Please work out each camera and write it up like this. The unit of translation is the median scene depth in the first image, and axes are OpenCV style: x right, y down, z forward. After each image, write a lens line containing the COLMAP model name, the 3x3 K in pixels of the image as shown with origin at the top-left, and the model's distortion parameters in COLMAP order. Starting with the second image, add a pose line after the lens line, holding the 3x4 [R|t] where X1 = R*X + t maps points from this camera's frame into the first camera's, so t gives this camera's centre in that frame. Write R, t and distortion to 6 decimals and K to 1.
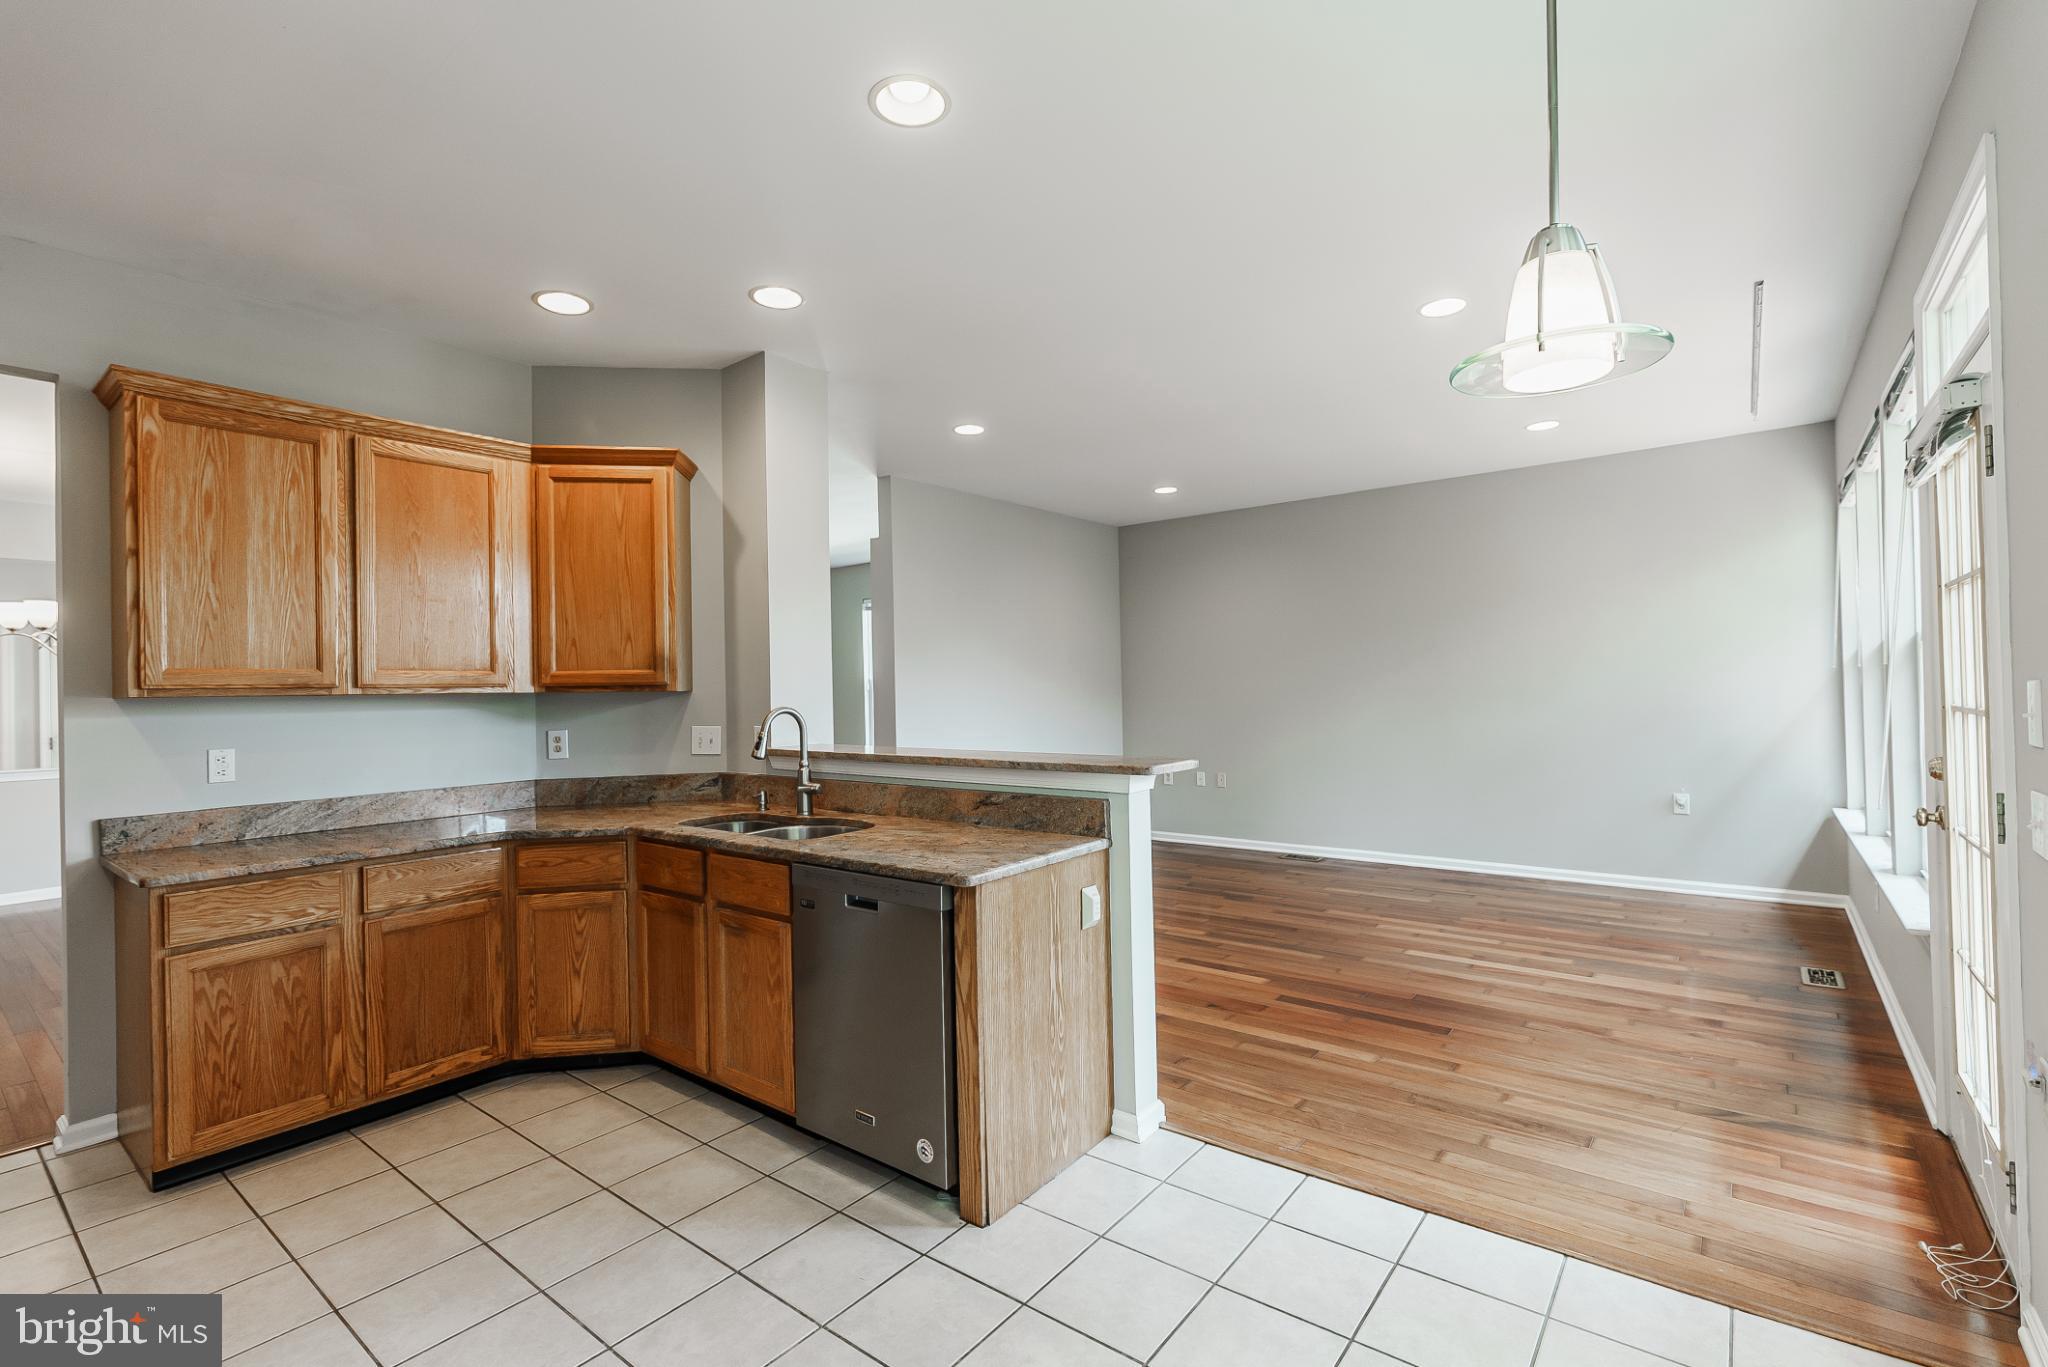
lens RADIAL K [[917.9, 0, 1027.0], [0, 917.9, 681.9], [0, 0, 1]] dist [0.003575, -0.000667]
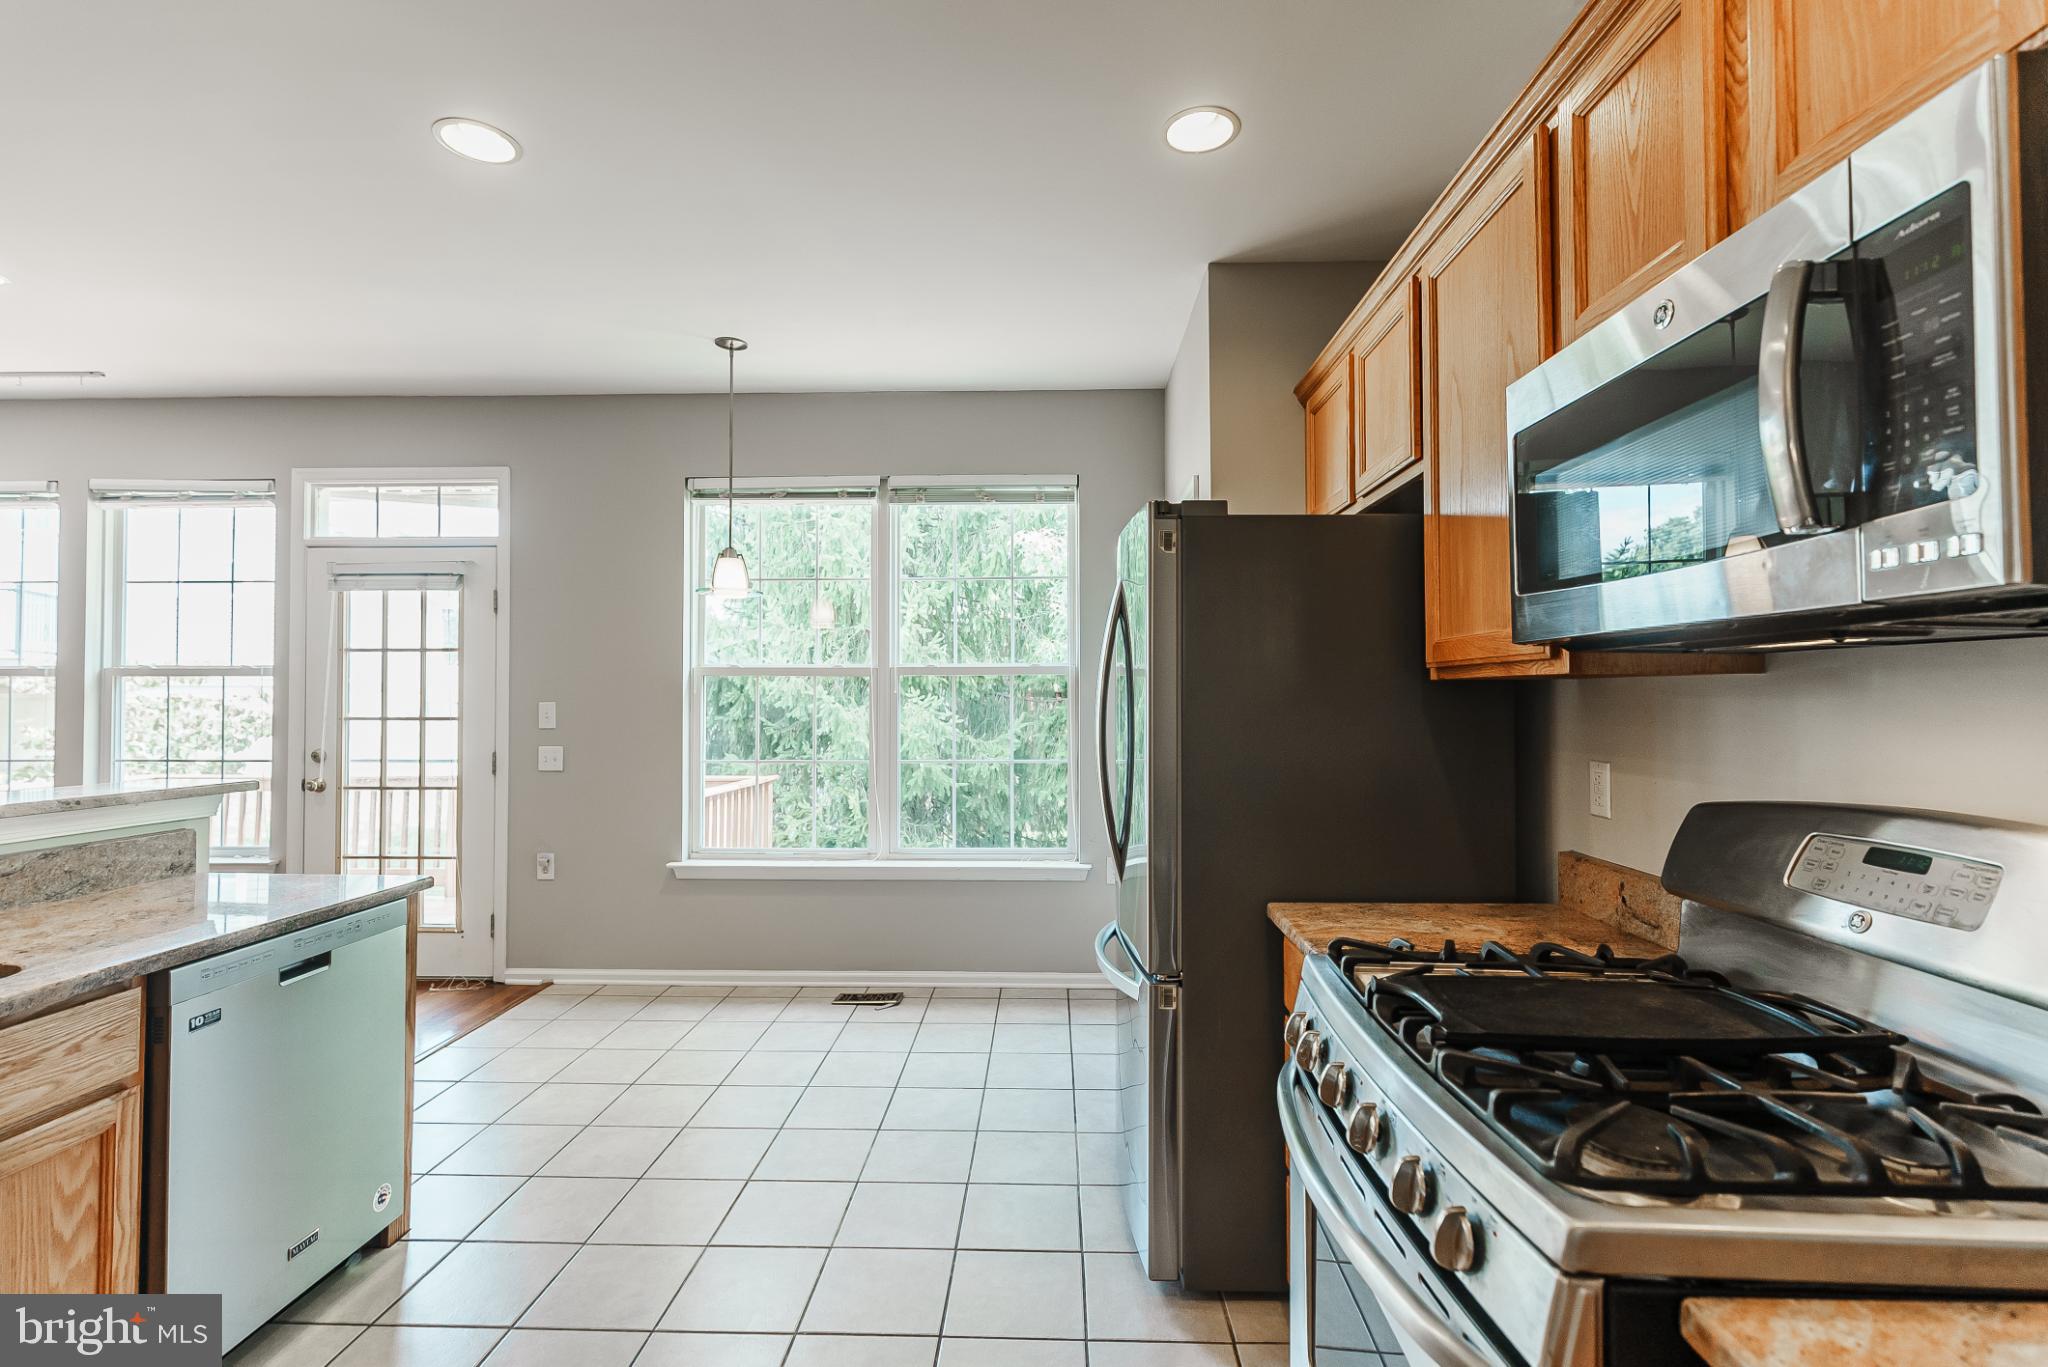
lens RADIAL K [[917.9, 0, 1027.0], [0, 917.9, 681.9], [0, 0, 1]] dist [0.003575, -0.000667]
pose [[-0.594882, 0.036375, 0.802989, -0.975370], [0.005305, 0.999131, -0.041330, 0.029584], [-0.803795, -0.020327, -0.594558, 0.811708]]
